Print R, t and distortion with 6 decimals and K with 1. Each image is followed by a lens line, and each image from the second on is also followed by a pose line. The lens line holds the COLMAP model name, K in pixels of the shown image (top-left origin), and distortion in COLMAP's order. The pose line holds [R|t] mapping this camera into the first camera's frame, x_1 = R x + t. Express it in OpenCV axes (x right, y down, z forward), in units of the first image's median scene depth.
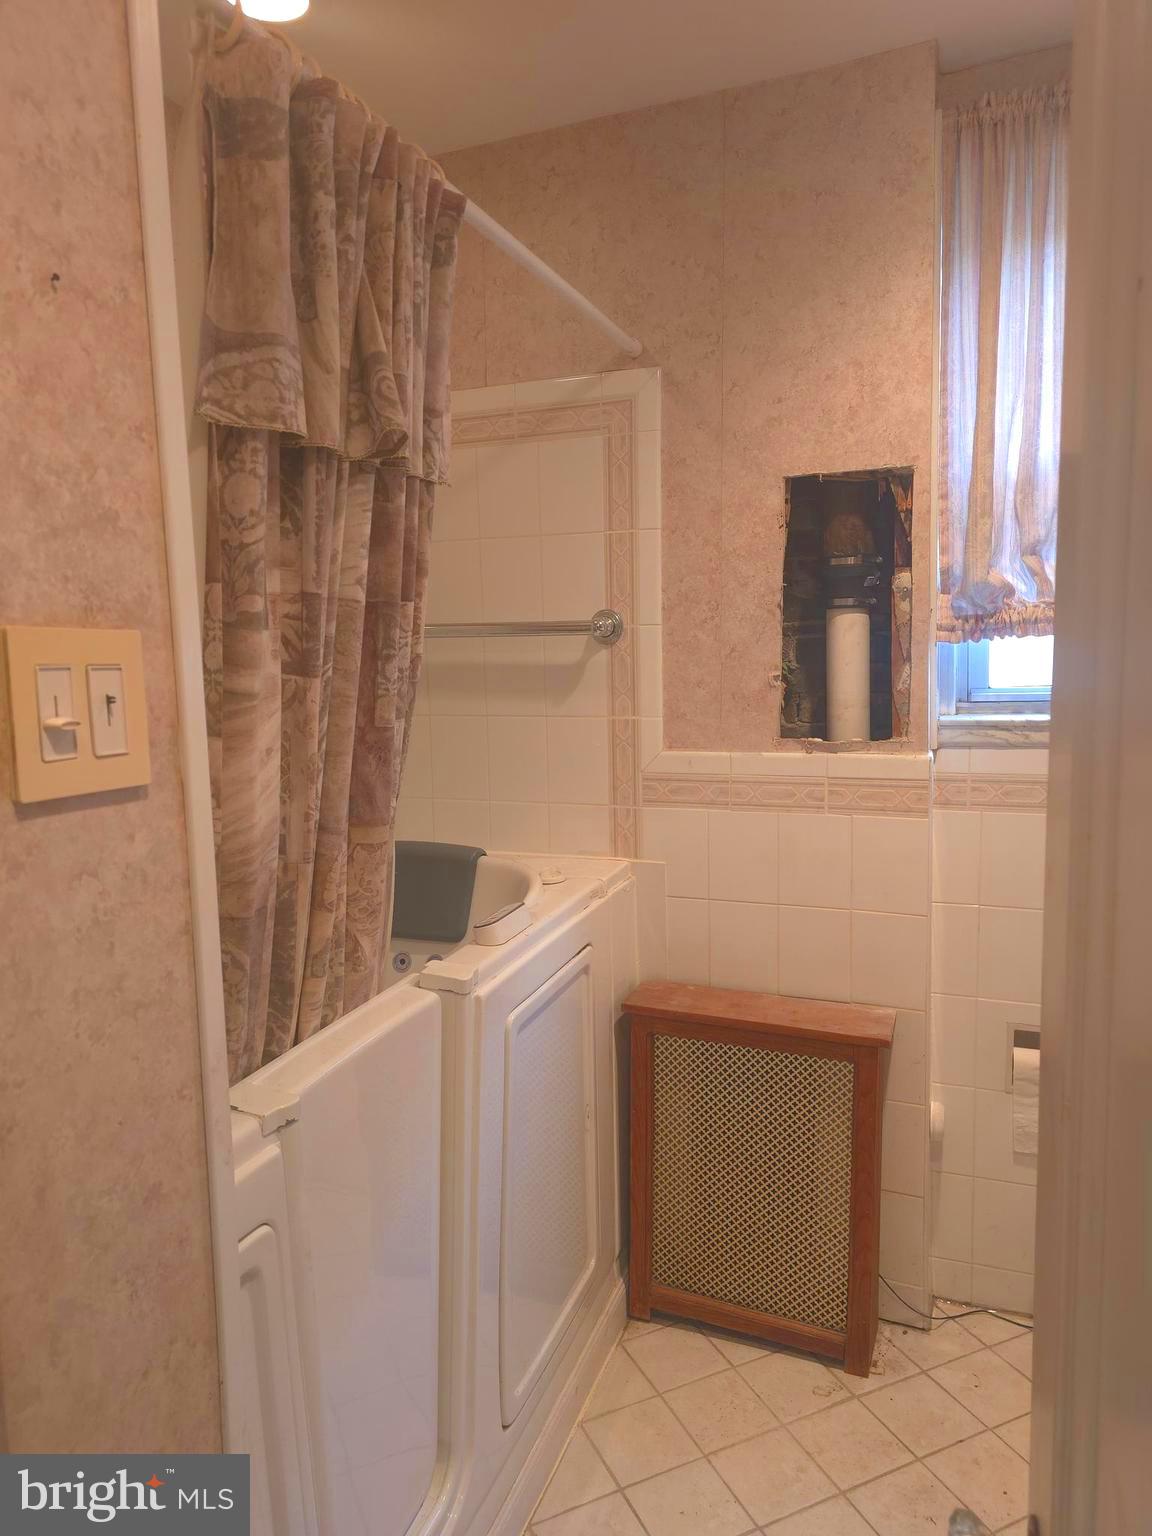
lens RADIAL K [[1025.2, 0, 574.5], [0, 1025.2, 773.0], [0, 0, 1]] dist [0.039787, -0.034940]
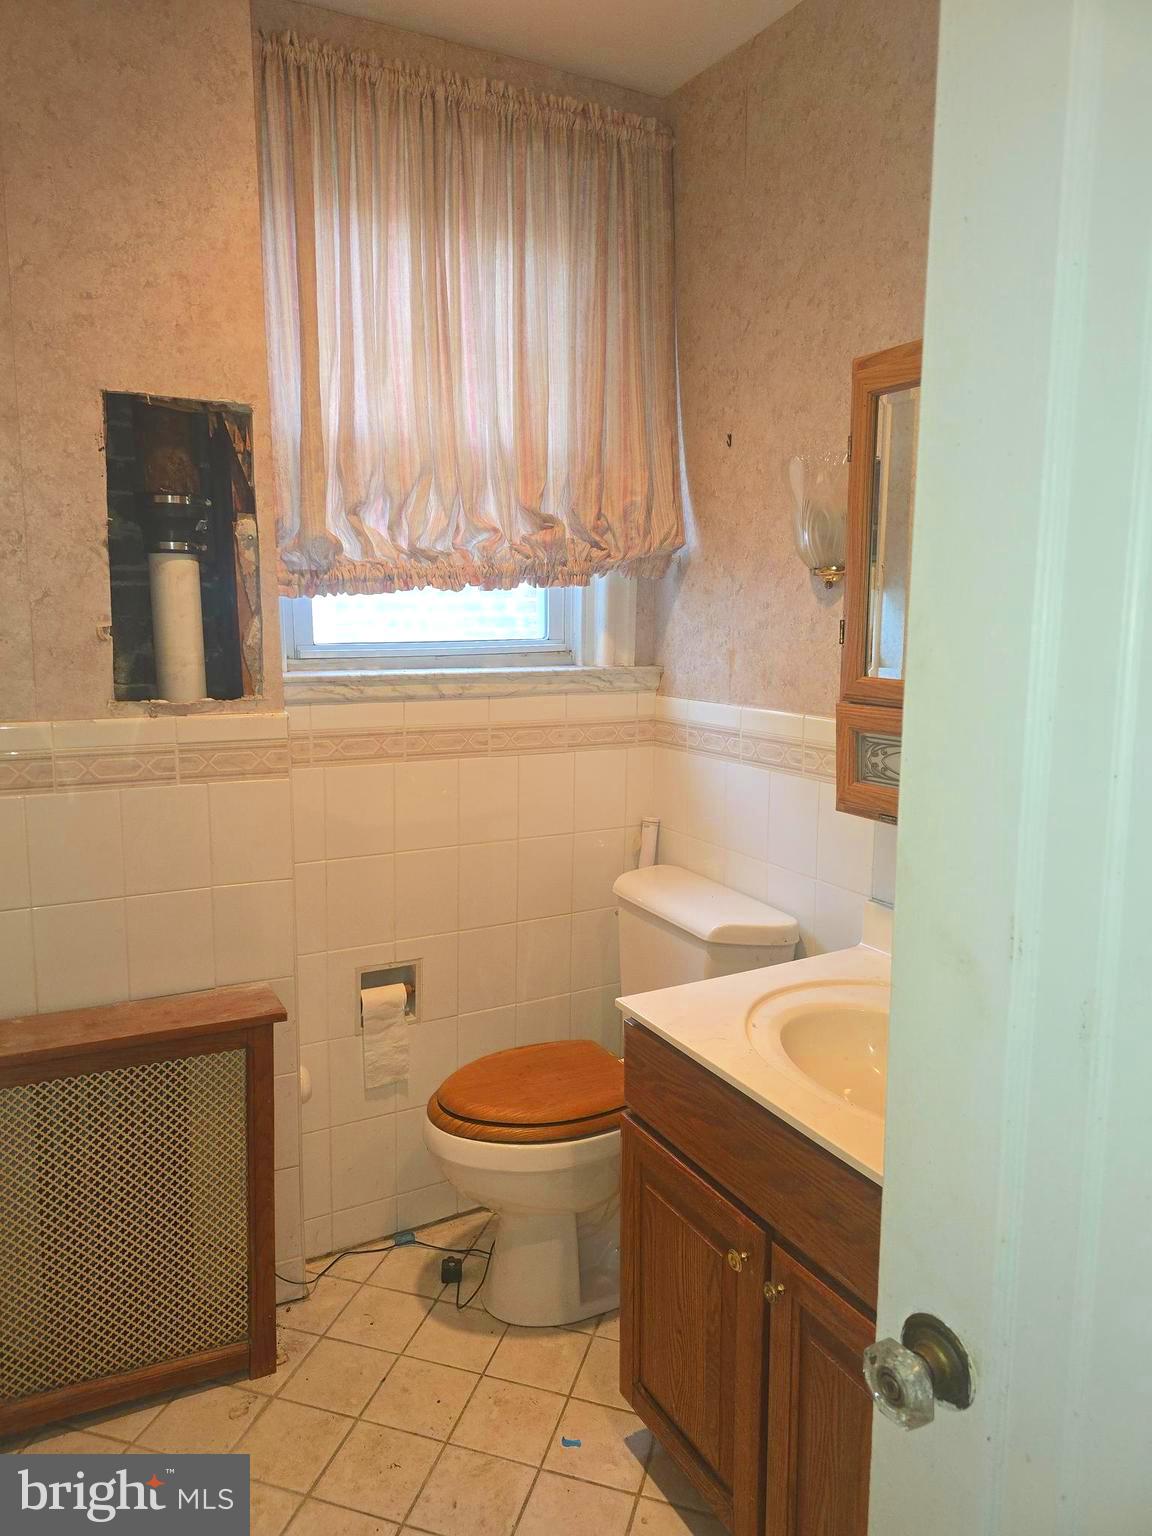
lens RADIAL K [[1025.2, 0, 581.7], [0, 1025.2, 763.1], [0, 0, 1]] dist [0.039787, -0.034940]
pose [[0.658624, -0.081974, 0.747993, -0.195466], [0.068521, 0.996452, 0.048869, 0.001694], [-0.749345, 0.019067, 0.661905, 0.152311]]
